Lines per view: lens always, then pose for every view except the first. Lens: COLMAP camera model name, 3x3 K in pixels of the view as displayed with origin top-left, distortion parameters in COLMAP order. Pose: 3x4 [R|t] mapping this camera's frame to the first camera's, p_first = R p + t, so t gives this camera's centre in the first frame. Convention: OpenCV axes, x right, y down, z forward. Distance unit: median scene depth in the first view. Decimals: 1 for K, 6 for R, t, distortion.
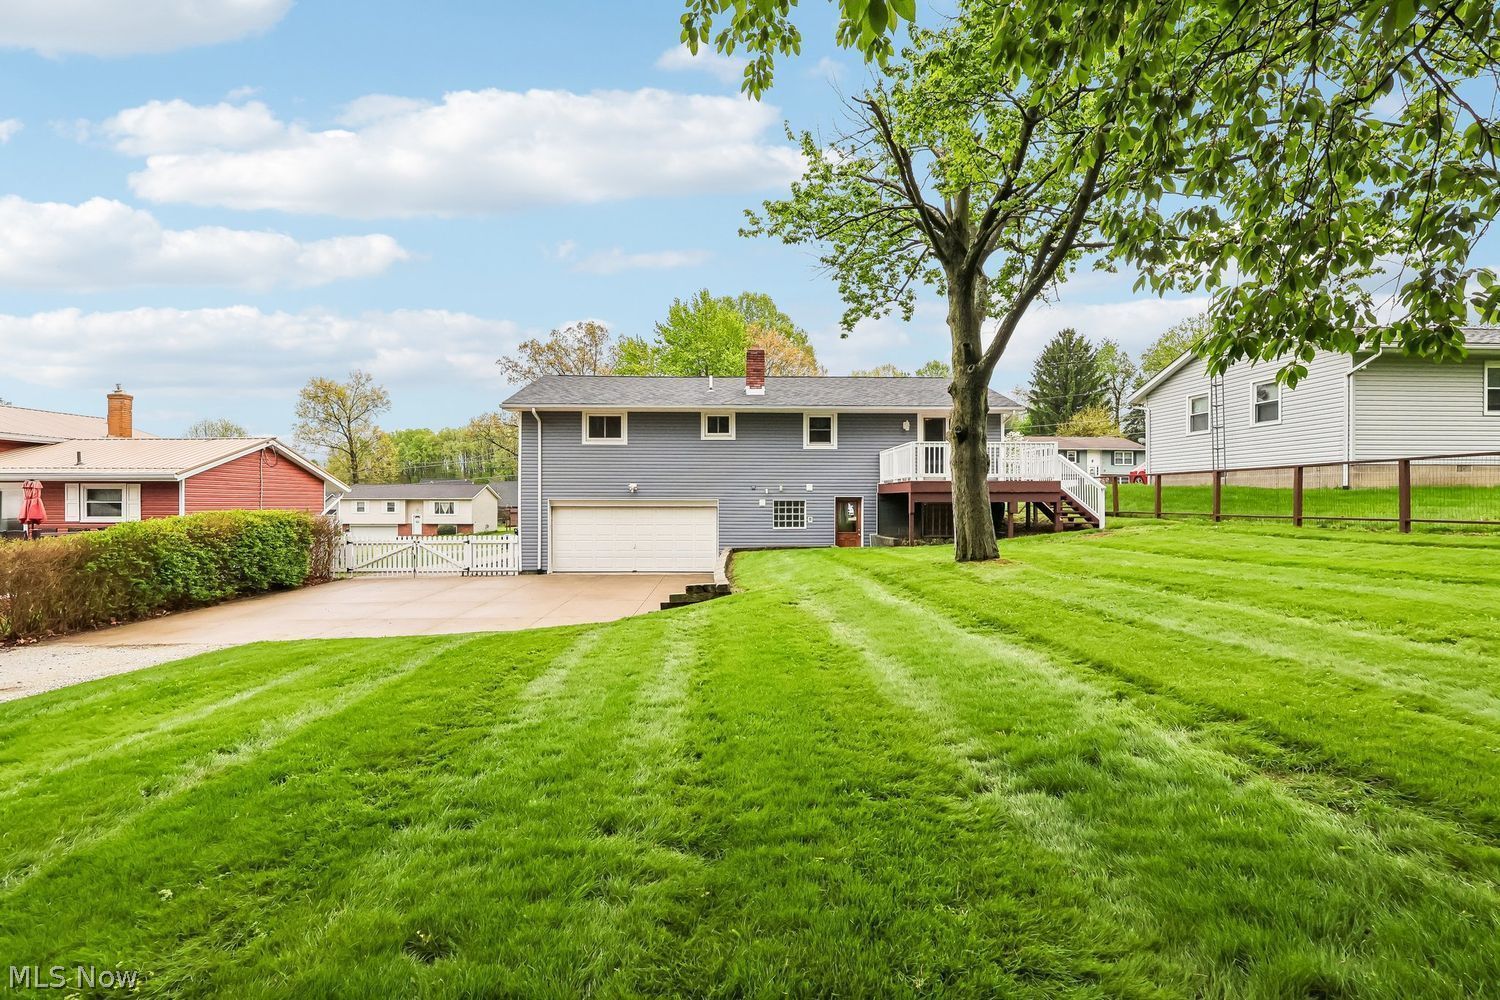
lens RADIAL K [[699.8, 0, 749.5], [0, 699.8, 504.9], [0, 0, 1]] dist [-0.002487, -0.000641]
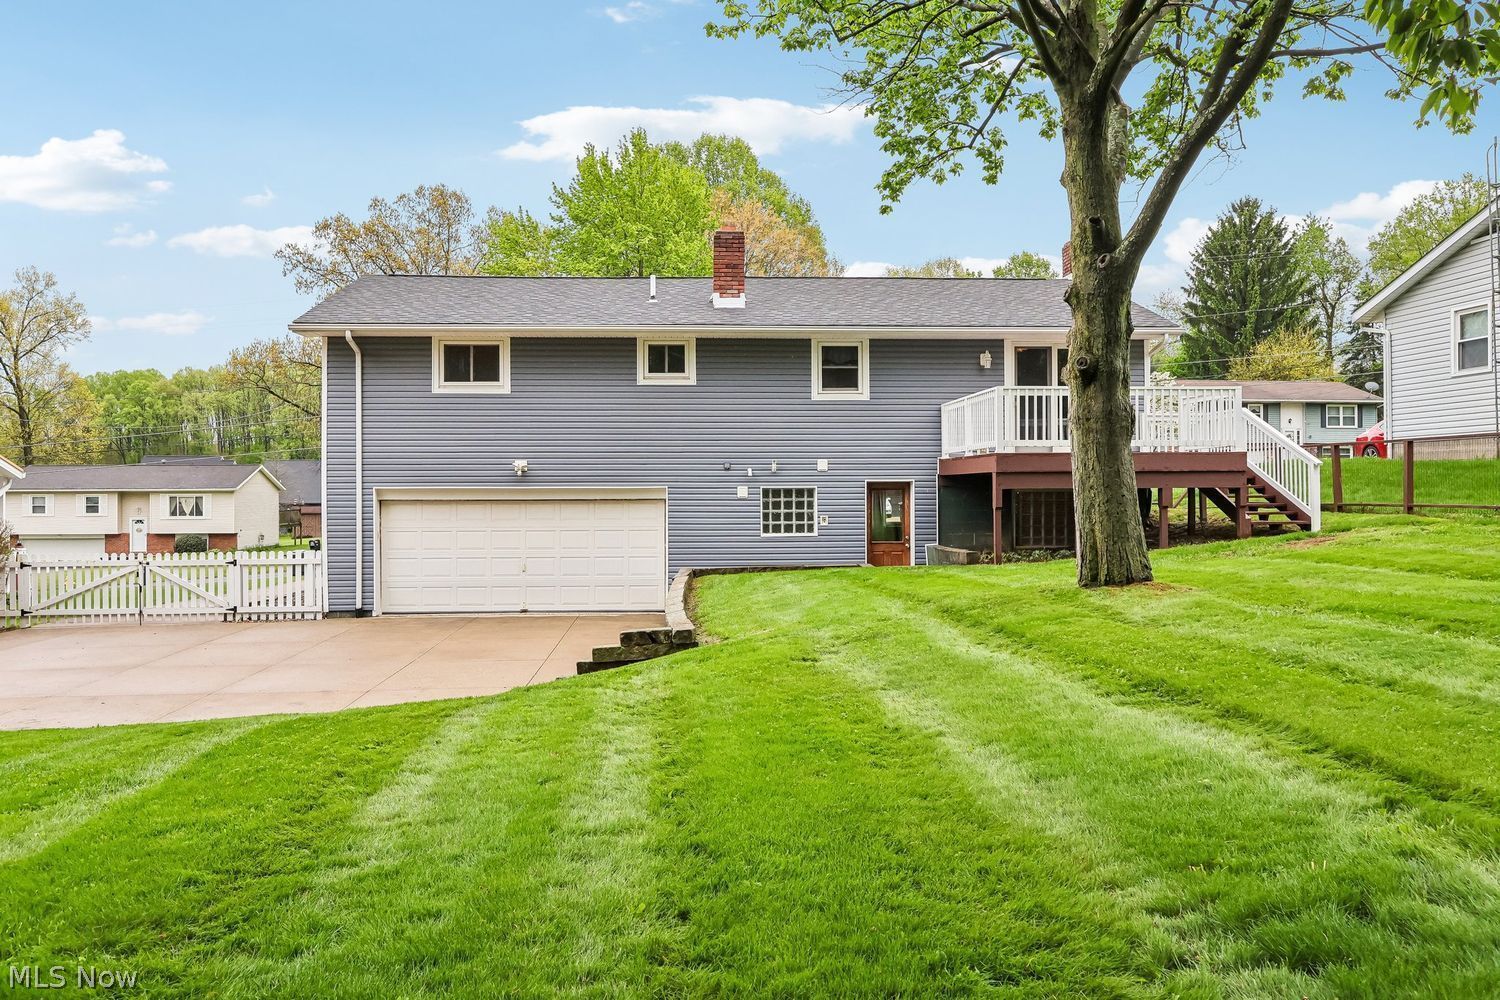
lens RADIAL K [[1192.6, 0, 748.7], [0, 1192.6, 489.3], [0, 0, 1]] dist [-0.002151, 0.005689]
pose [[0.999499, -0.005226, 0.031217, -0.007862], [0.005458, 0.999958, -0.007362, 0.002164], [-0.031177, 0.007529, 0.999486, 0.001535]]
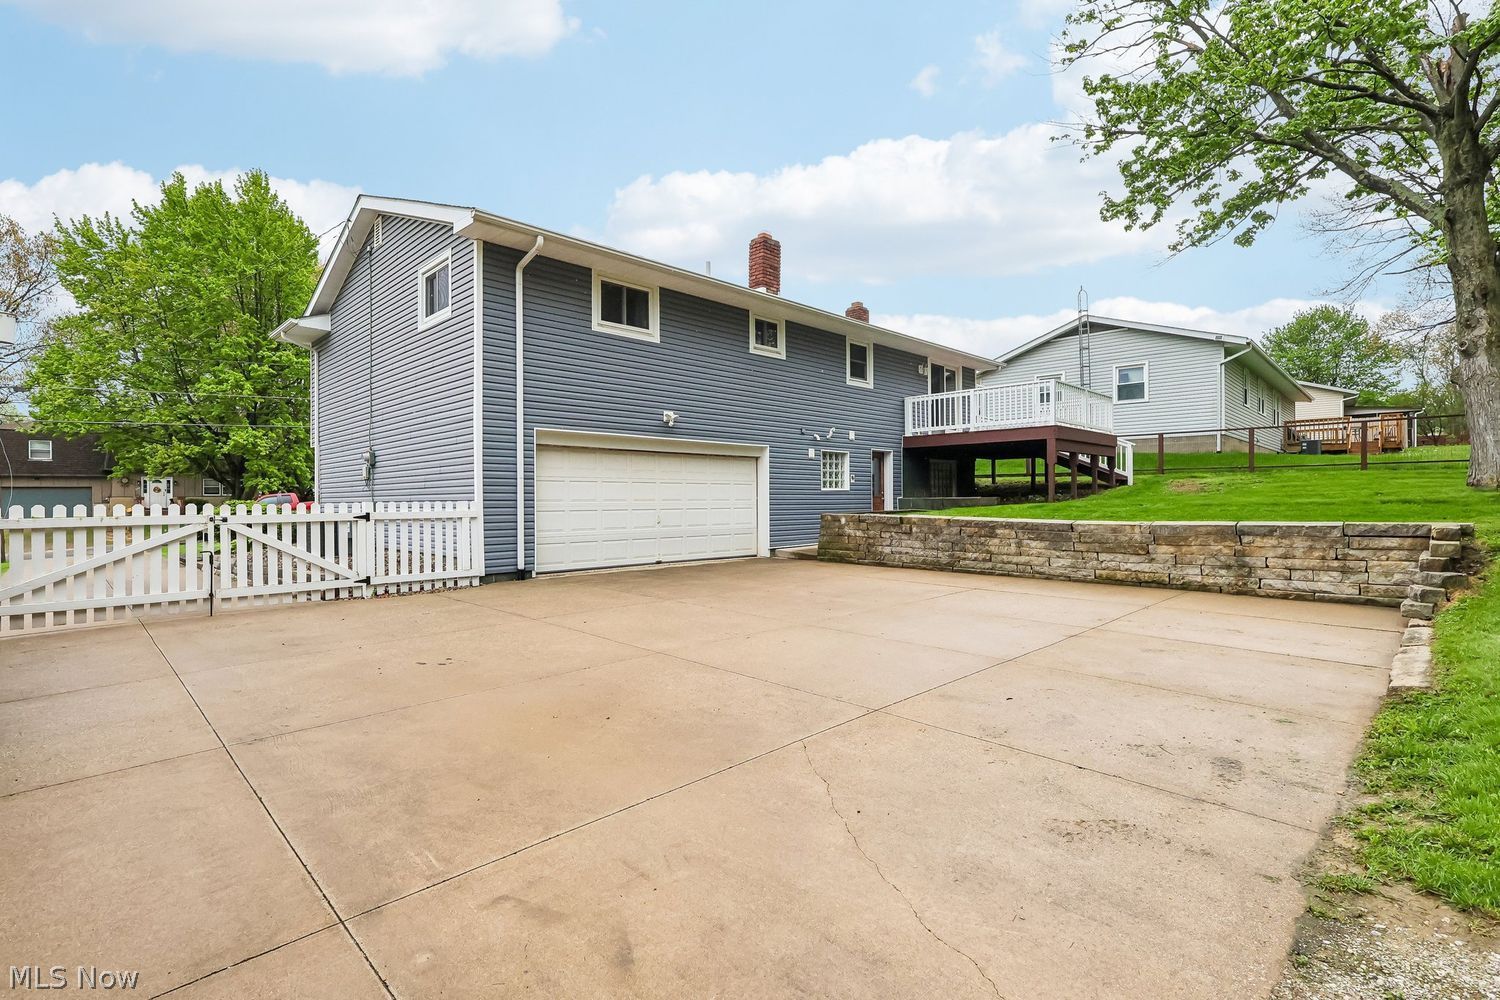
lens RADIAL K [[699.8, 0, 750.1], [0, 699.8, 499.1], [0, 0, 1]] dist [-0.002487, -0.000641]
pose [[0.729347, -0.004670, 0.684128, -0.527127], [0.009500, 0.999949, -0.003302, 0.046384], [-0.684078, 0.008907, 0.729354, 0.536746]]
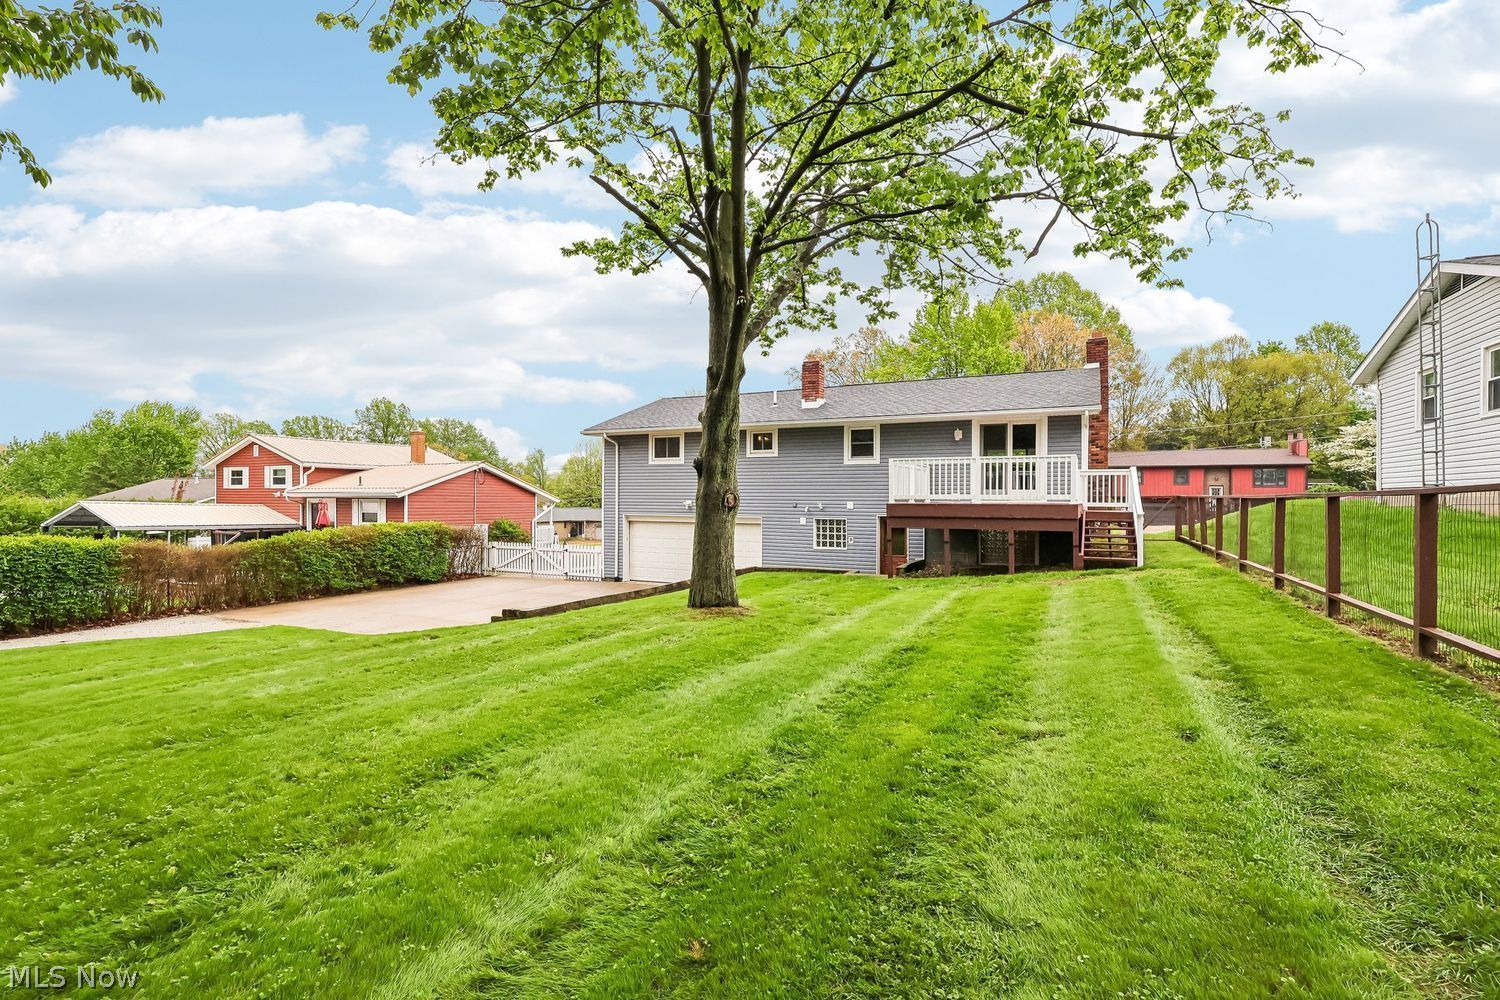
lens RADIAL K [[699.8, 0, 744.6], [0, 699.8, 503.7], [0, 0, 1]] dist [-0.002487, -0.000641]
pose [[0.879138, 0.006889, -0.476517, 0.416157], [-0.006288, 0.999976, 0.002855, -0.029769], [0.476525, 0.000486, 0.879161, 0.118161]]
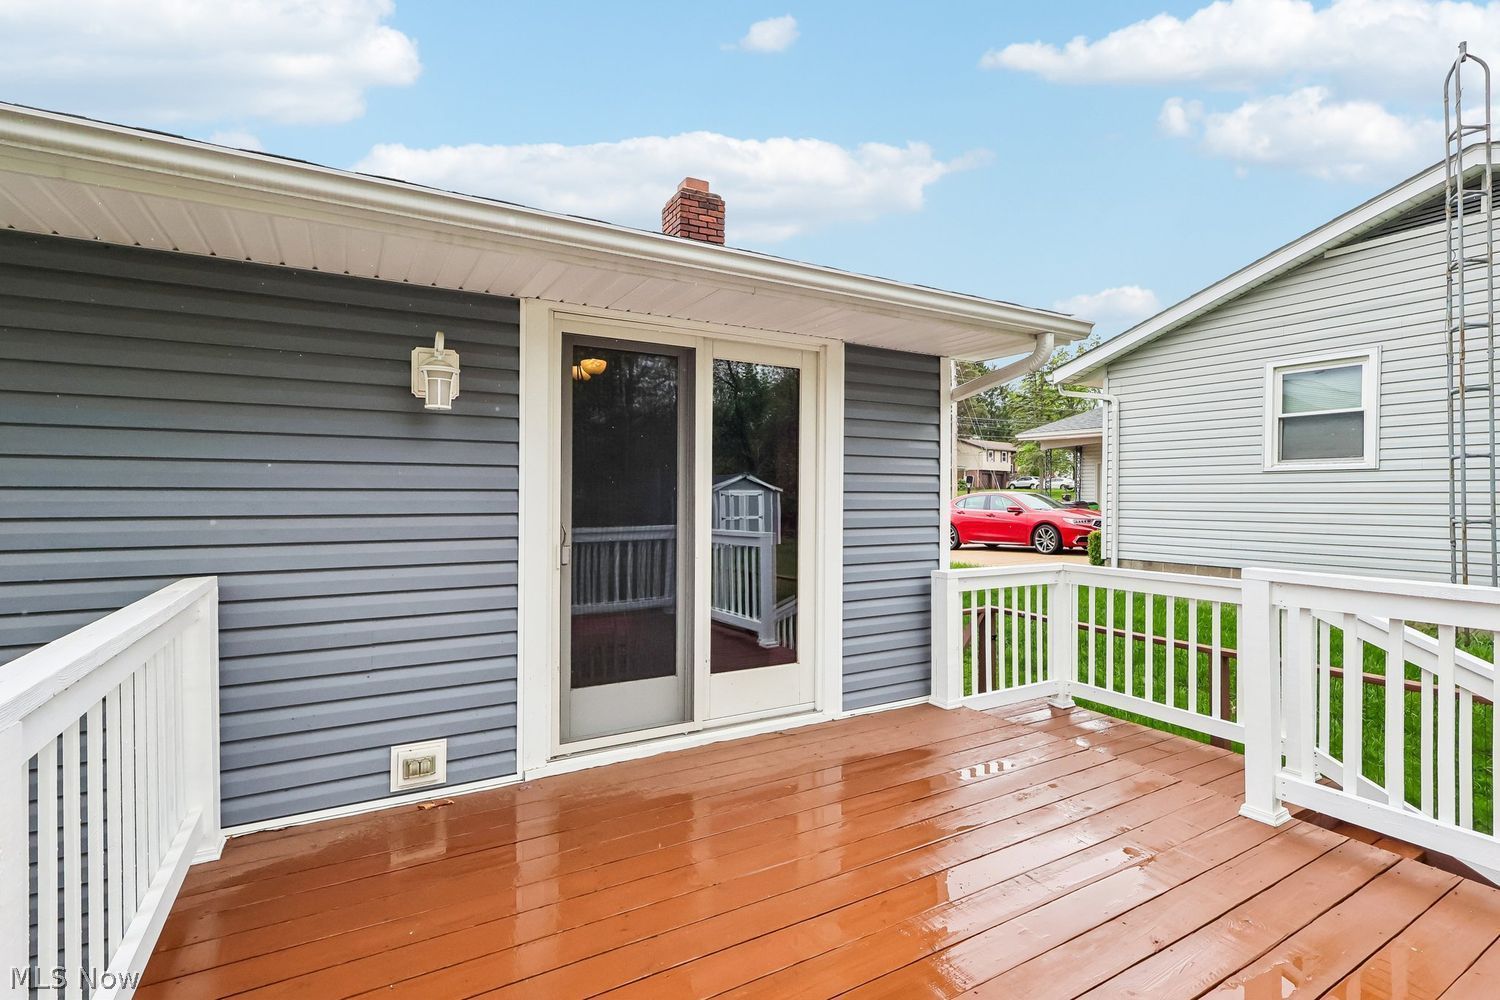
lens RADIAL K [[699.8, 0, 746.7], [0, 699.8, 498.3], [0, 0, 1]] dist [-0.002487, -0.000641]
pose [[0.885364, -0.000336, 0.464898, 0.220351], [0.001997, 0.999993, -0.003081, -0.090877], [-0.464894, 0.003656, 0.885359, 0.872327]]
